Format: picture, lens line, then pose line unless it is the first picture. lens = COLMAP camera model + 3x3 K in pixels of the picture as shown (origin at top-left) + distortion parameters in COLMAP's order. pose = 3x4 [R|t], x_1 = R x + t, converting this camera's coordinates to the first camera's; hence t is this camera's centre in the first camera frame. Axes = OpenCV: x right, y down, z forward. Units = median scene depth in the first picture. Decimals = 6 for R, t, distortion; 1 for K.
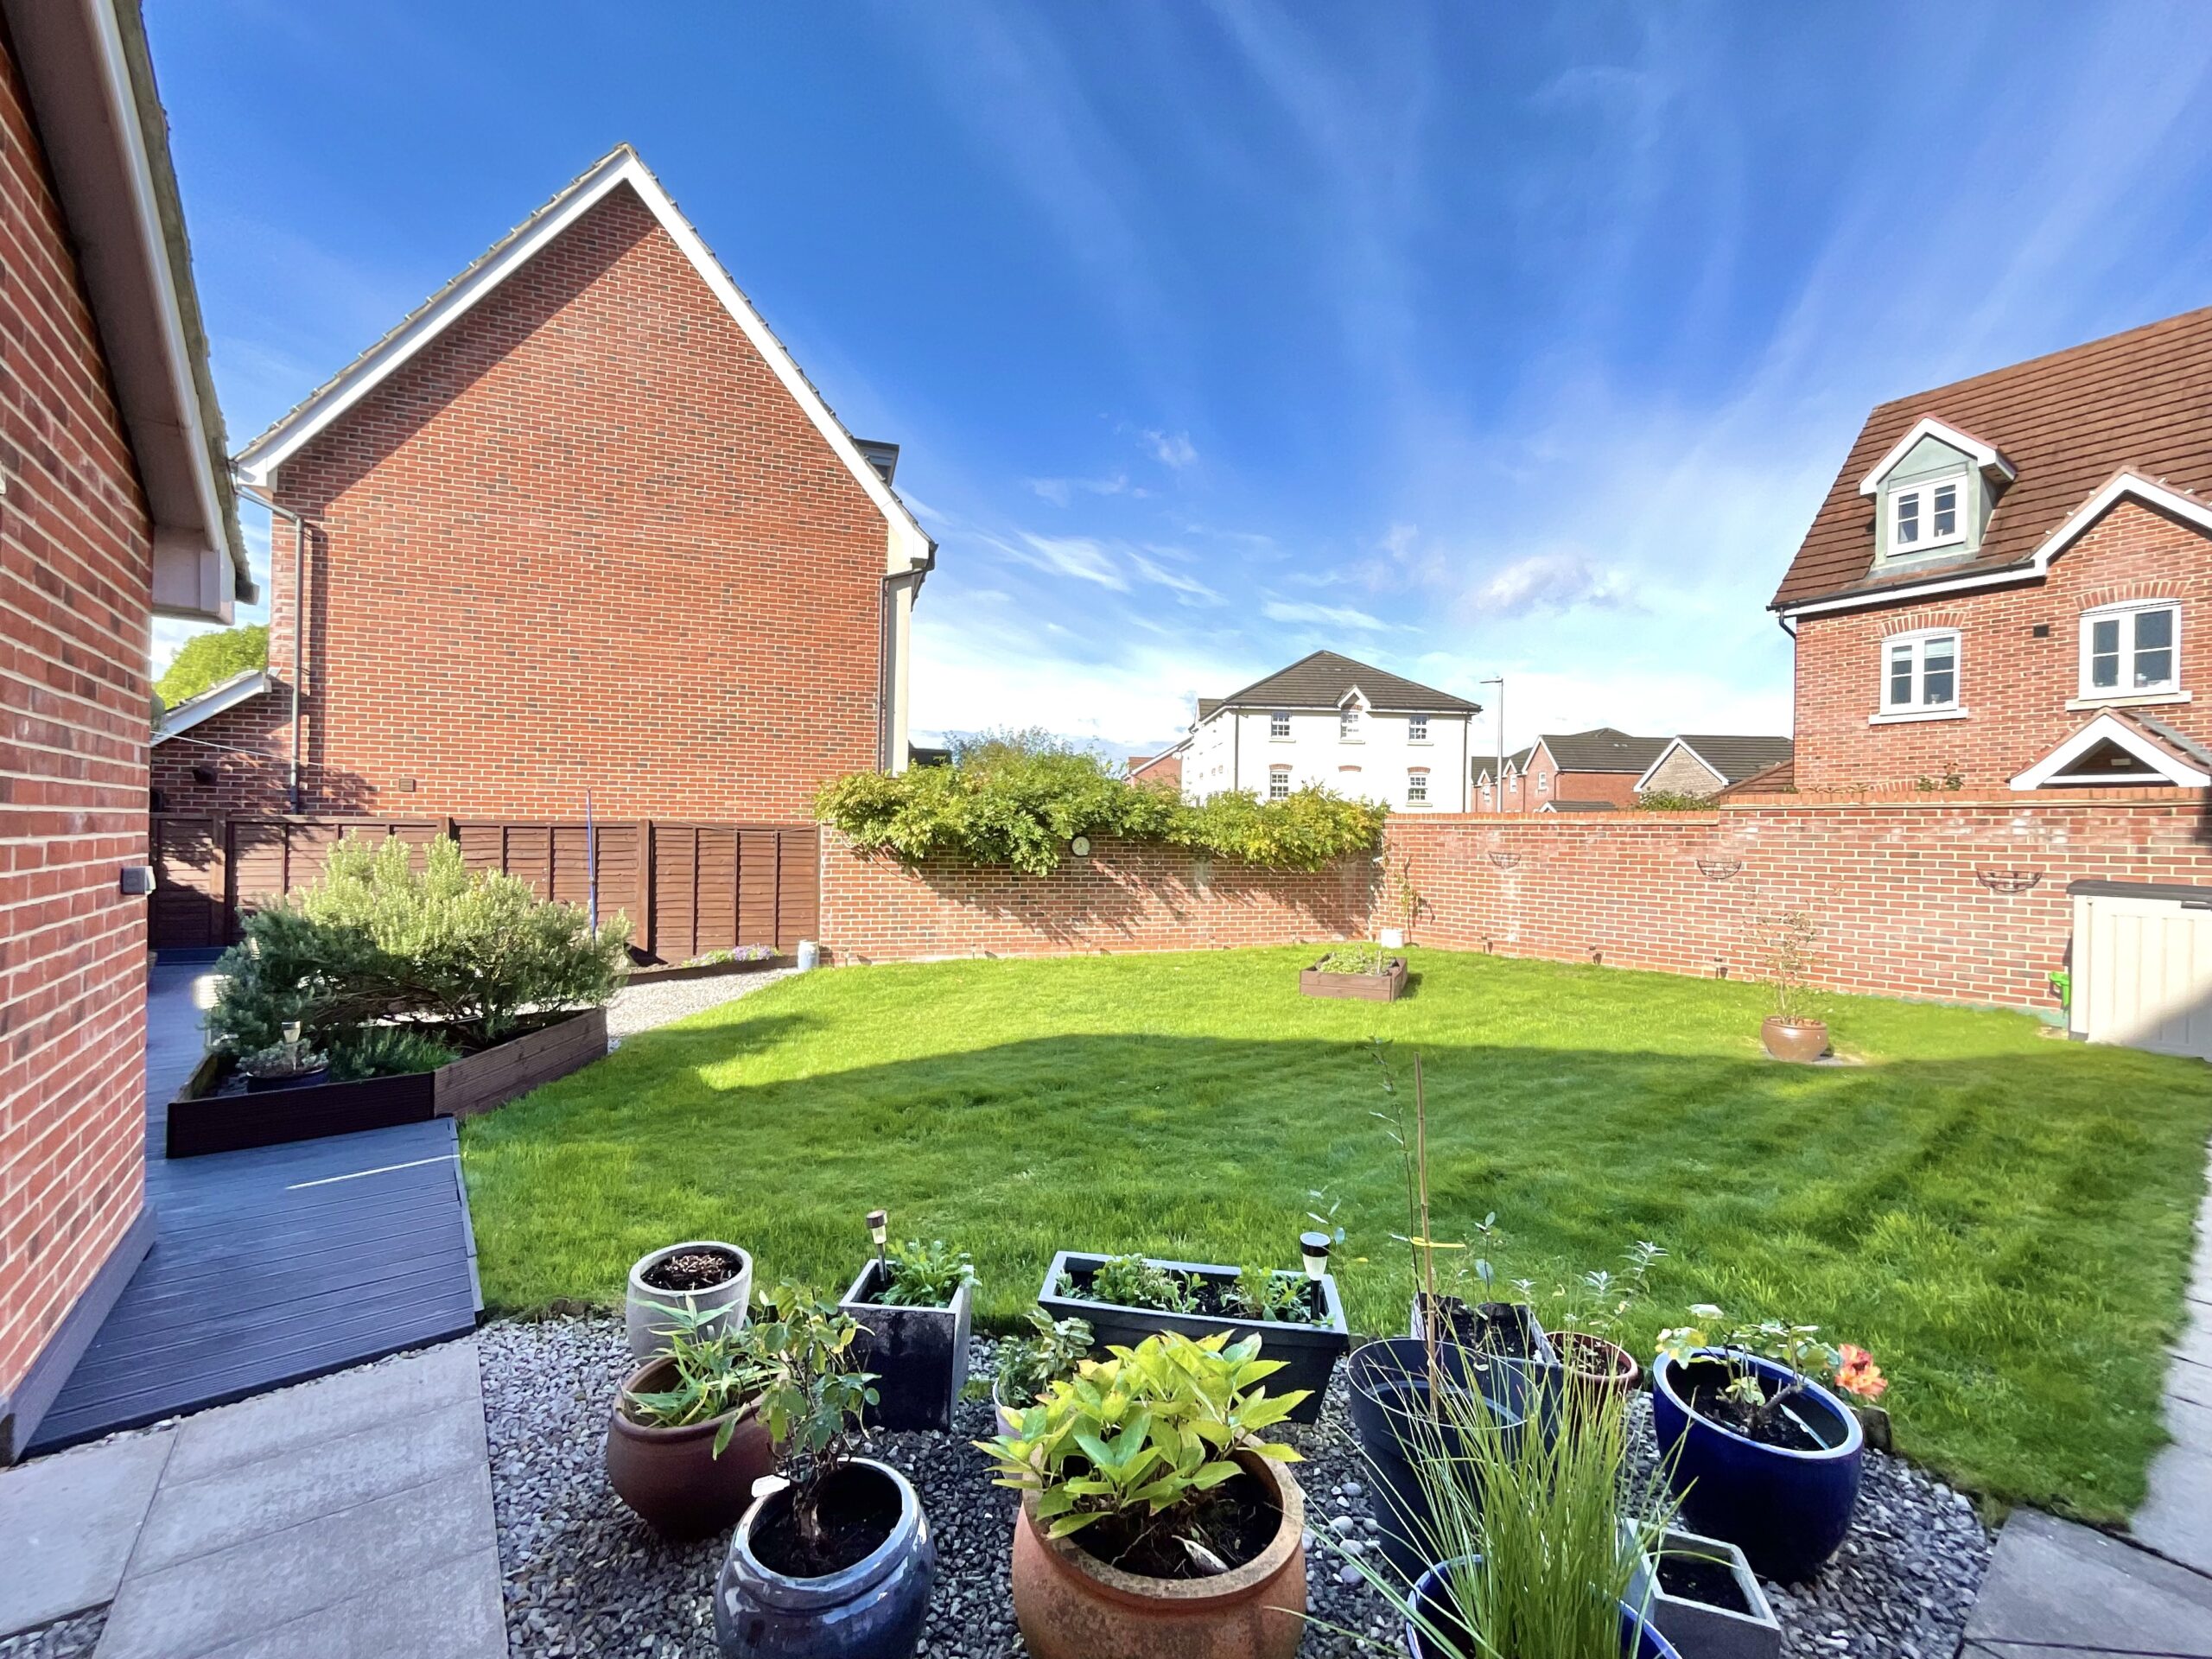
lens RADIAL K [[902.6, 0, 1109.2], [0, 902.6, 832.4], [0, 0, 1]] dist [-0.000698, 0.001652]
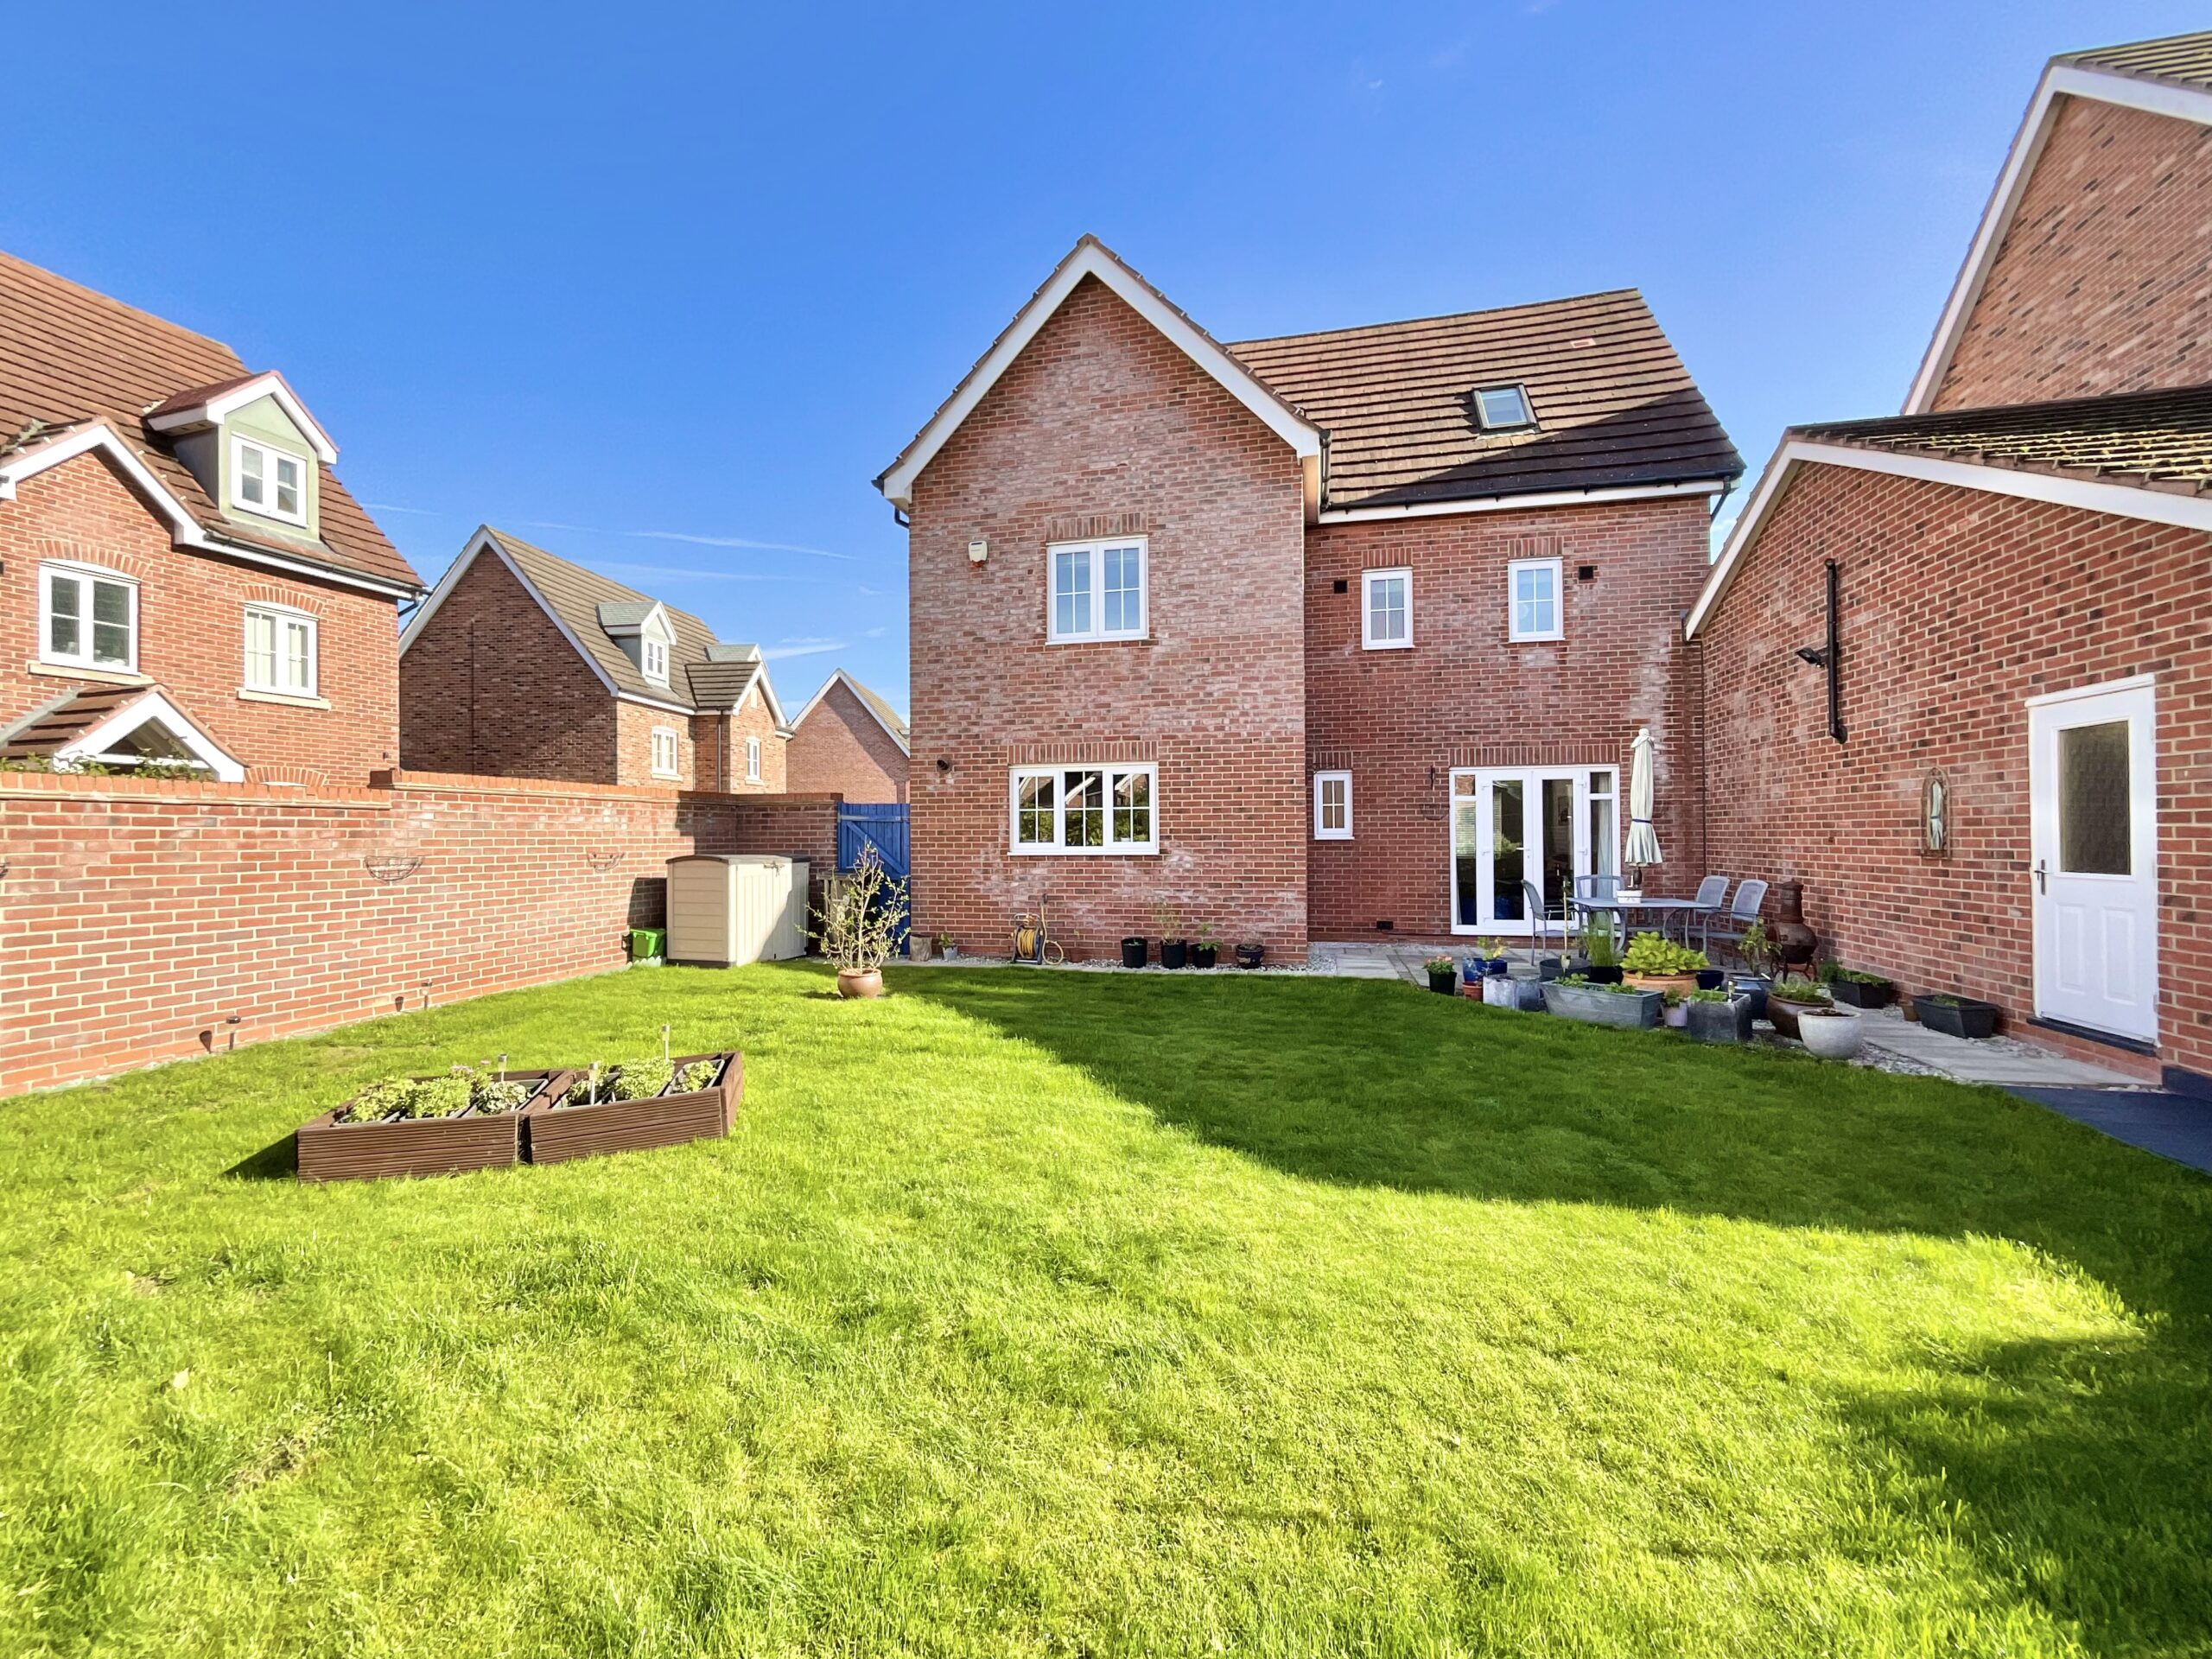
lens RADIAL K [[902.6, 0, 1105.6], [0, 902.6, 829.5], [0, 0, 1]] dist [-0.000698, 0.001652]
pose [[-0.609242, -0.006092, 0.792961, -0.226518], [-0.003431, 0.999981, 0.005047, 0.002386], [-0.792977, 0.000354, -0.609251, 0.789340]]
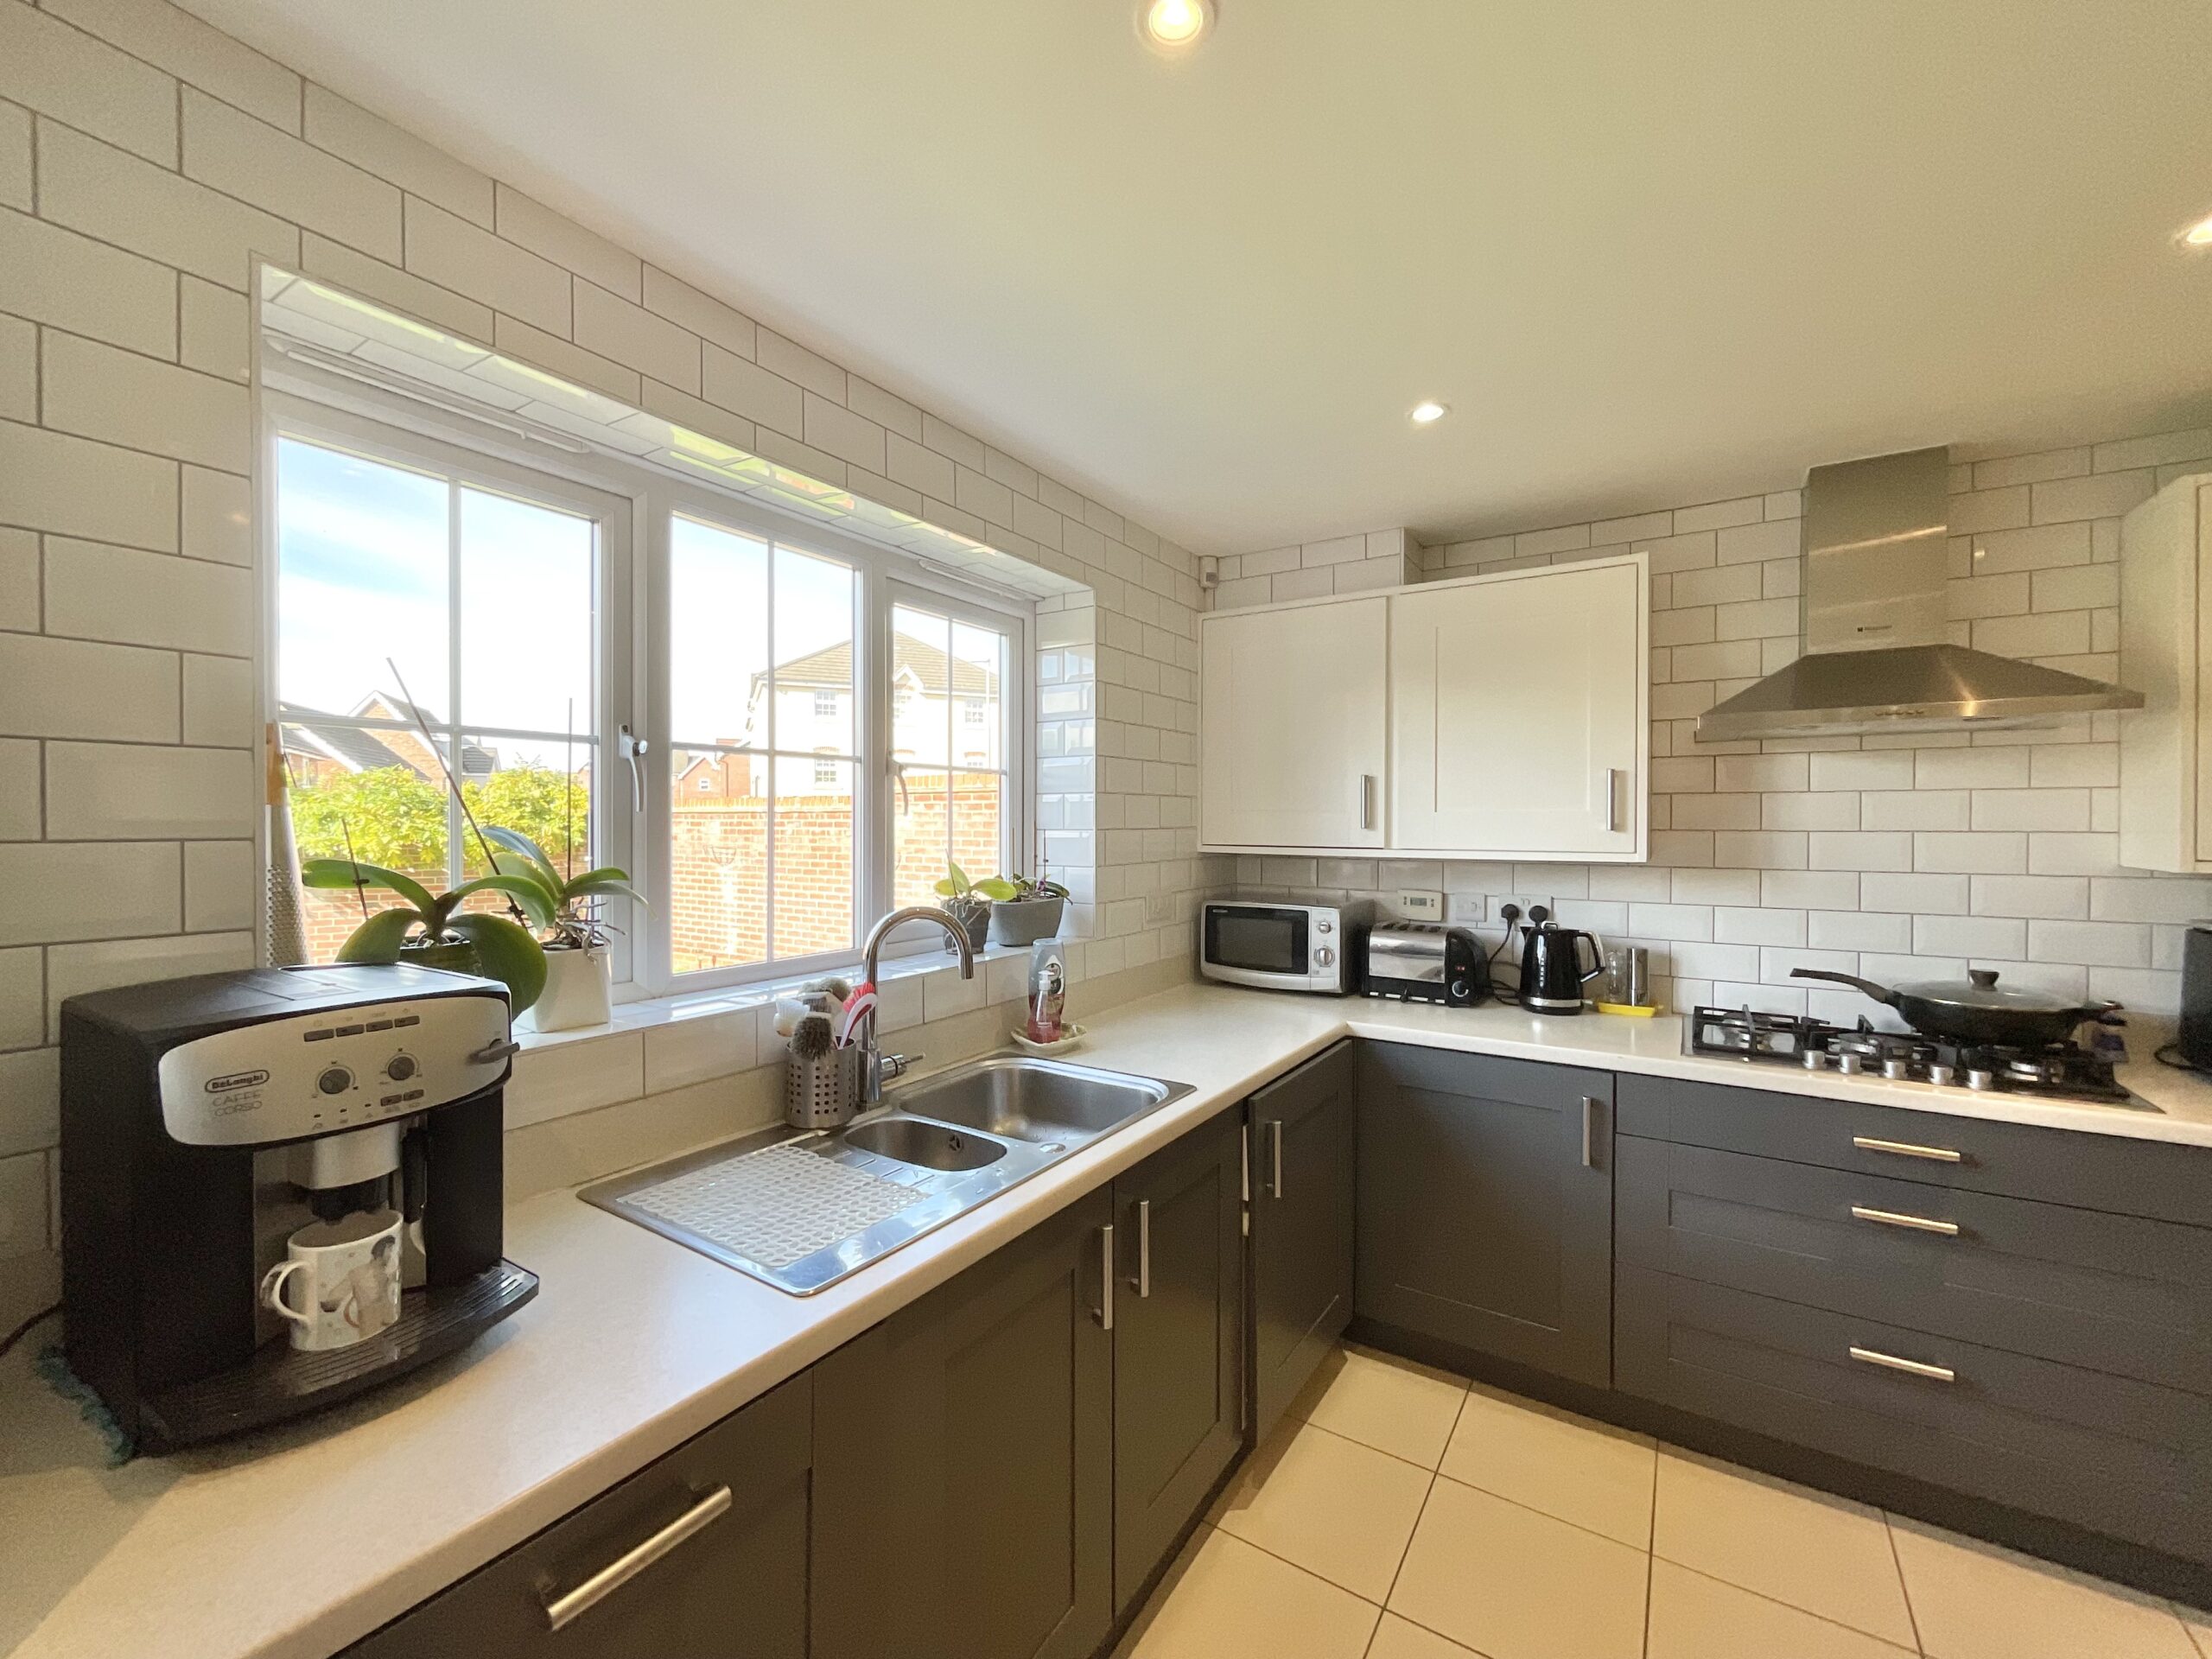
lens RADIAL K [[902.6, 0, 1105.4], [0, 902.6, 825.7], [0, 0, 1]] dist [-0.000698, 0.001652]
pose [[0.942488, -0.016537, 0.333831, 0.470639], [0.013682, 0.999847, 0.010902, -0.000795], [-0.333961, -0.005708, 0.942570, 0.099654]]
